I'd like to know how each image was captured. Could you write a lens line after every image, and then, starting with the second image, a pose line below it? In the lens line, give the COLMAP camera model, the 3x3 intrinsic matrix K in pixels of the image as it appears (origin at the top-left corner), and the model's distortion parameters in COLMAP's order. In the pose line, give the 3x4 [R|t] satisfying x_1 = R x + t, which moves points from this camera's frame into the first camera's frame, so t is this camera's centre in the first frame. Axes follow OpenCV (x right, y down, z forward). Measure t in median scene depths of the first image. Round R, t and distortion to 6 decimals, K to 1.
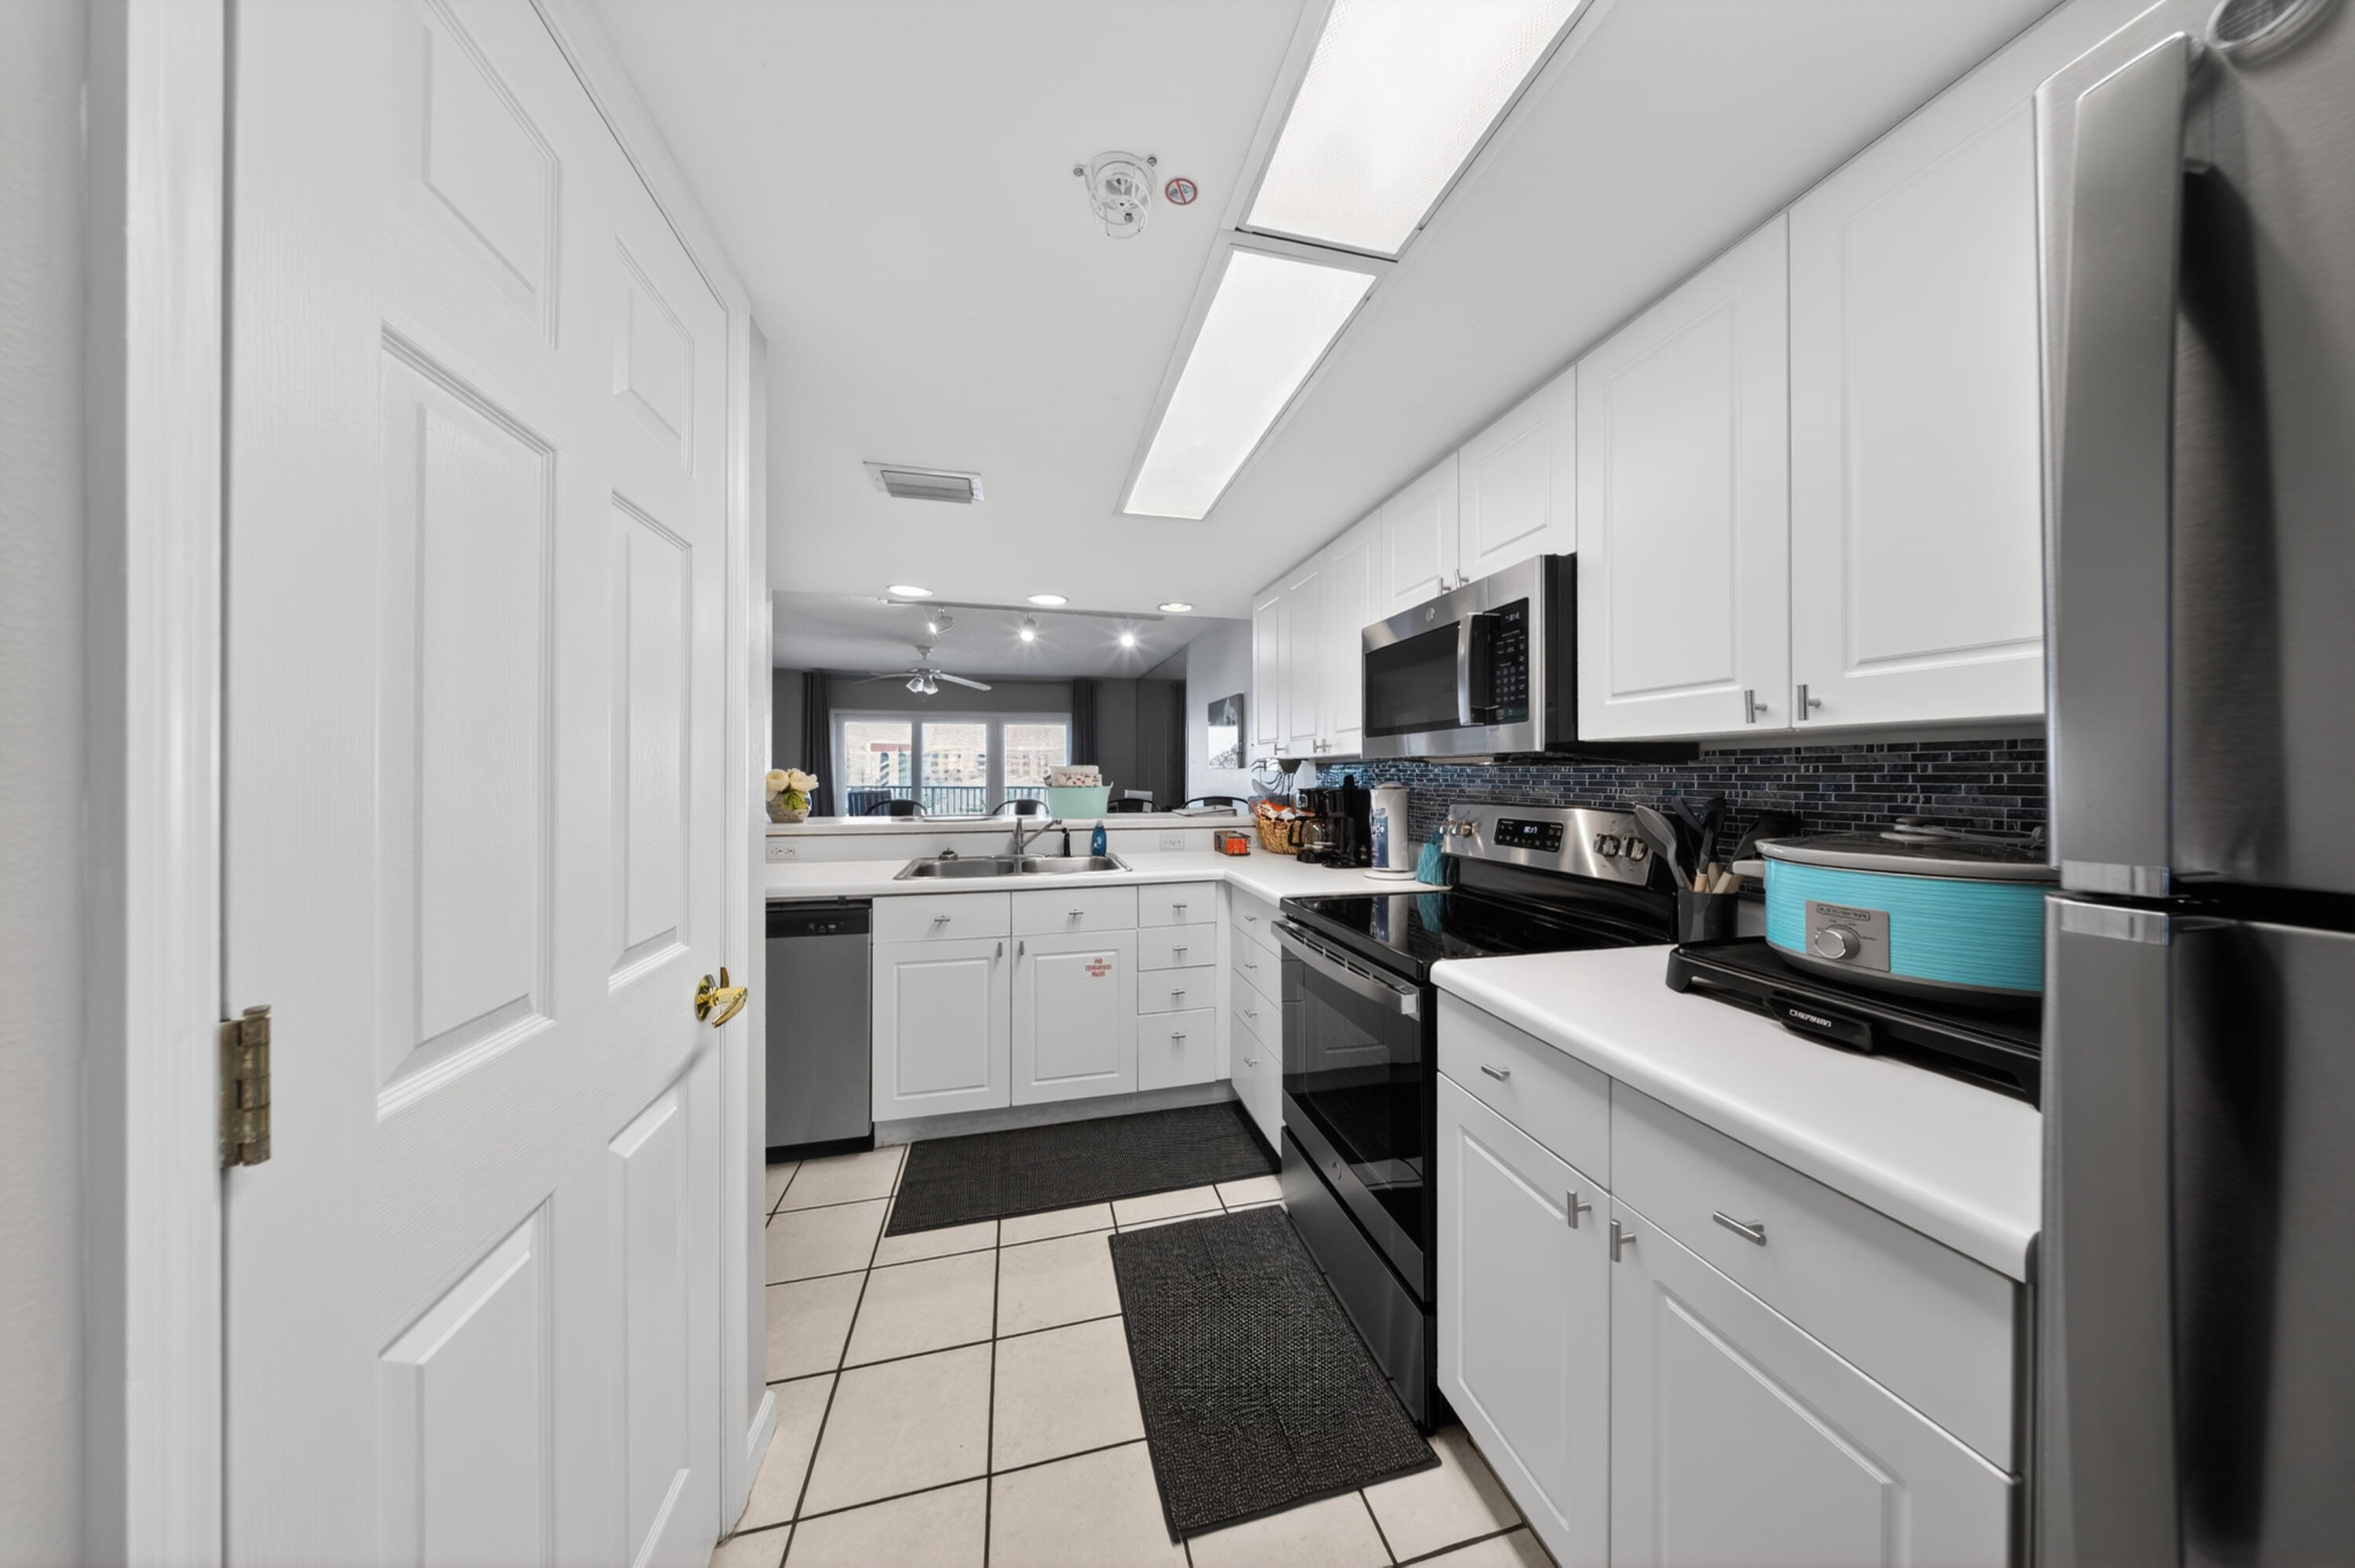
lens RADIAL K [[701.0, 0, 1180.1], [0, 701.0, 787.9], [0, 0, 1]] dist [-0.000151, 0.000052]
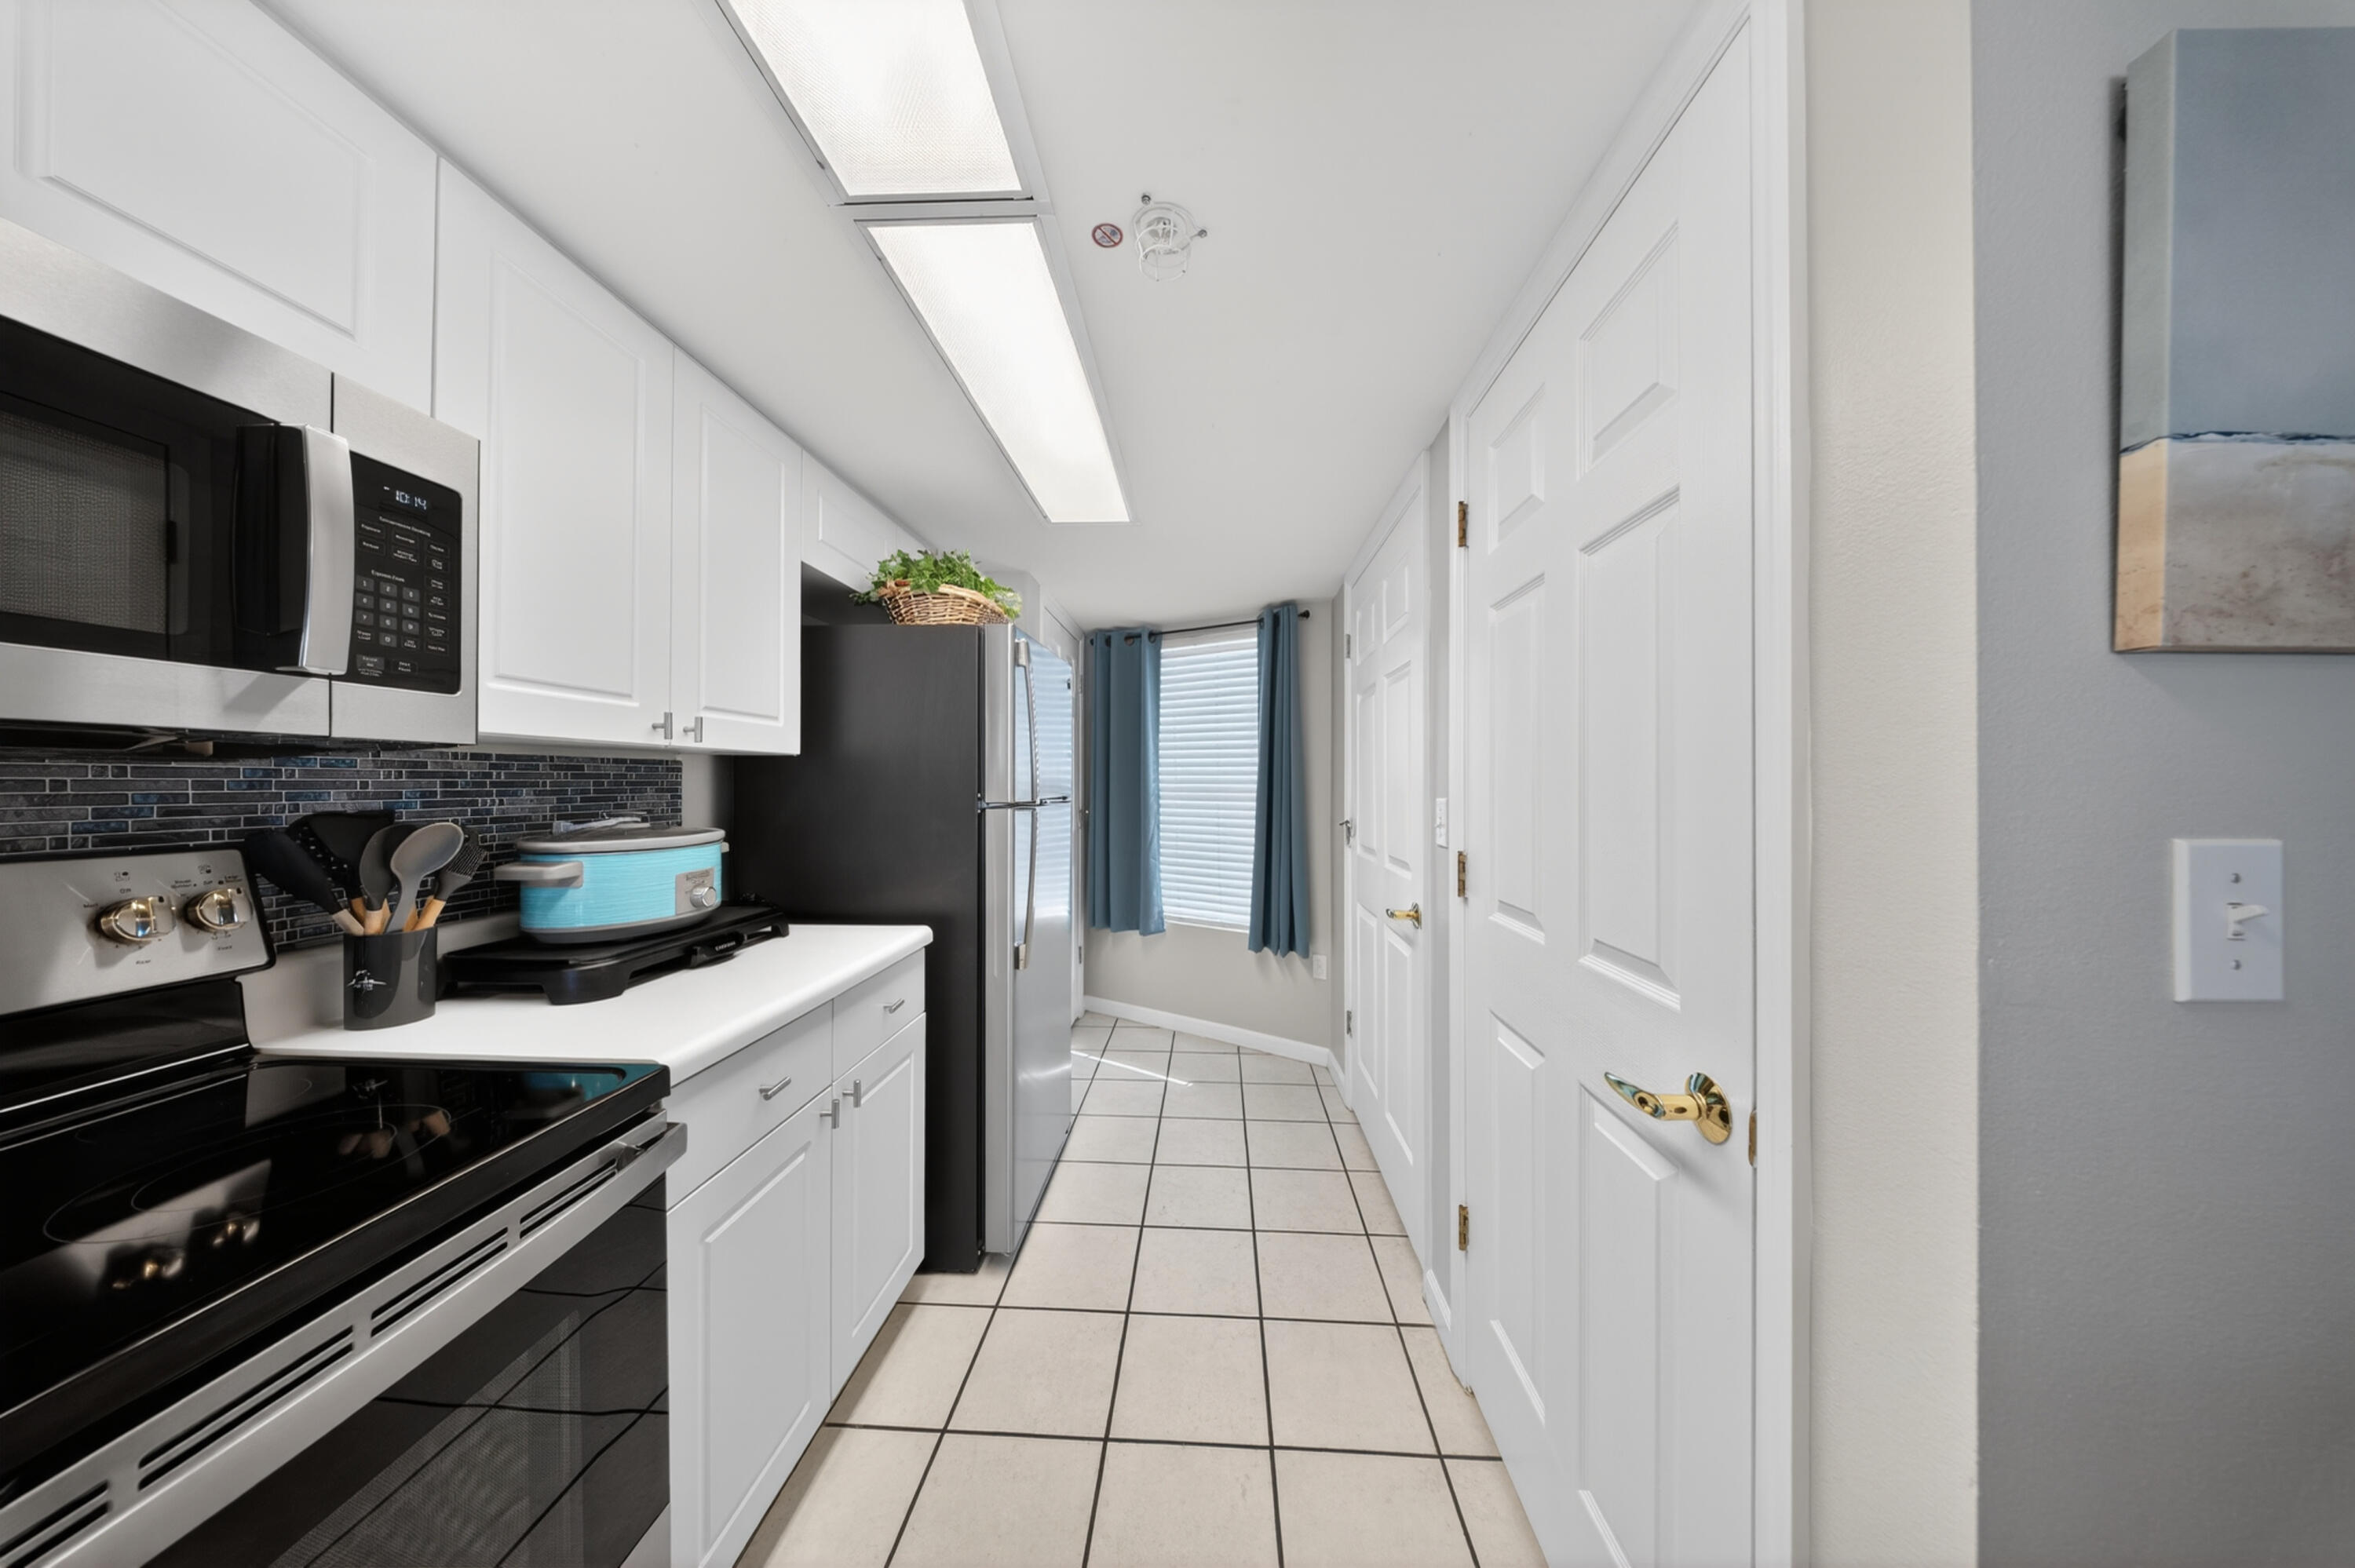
lens RADIAL K [[701.0, 0, 1180.1], [0, 701.0, 787.9], [0, 0, 1]] dist [-0.000151, 0.000052]
pose [[-0.959073, -0.003460, 0.283137, -0.363291], [0.004450, 0.999618, 0.027289, -0.033982], [-0.283123, 0.027432, -0.958691, 1.784427]]
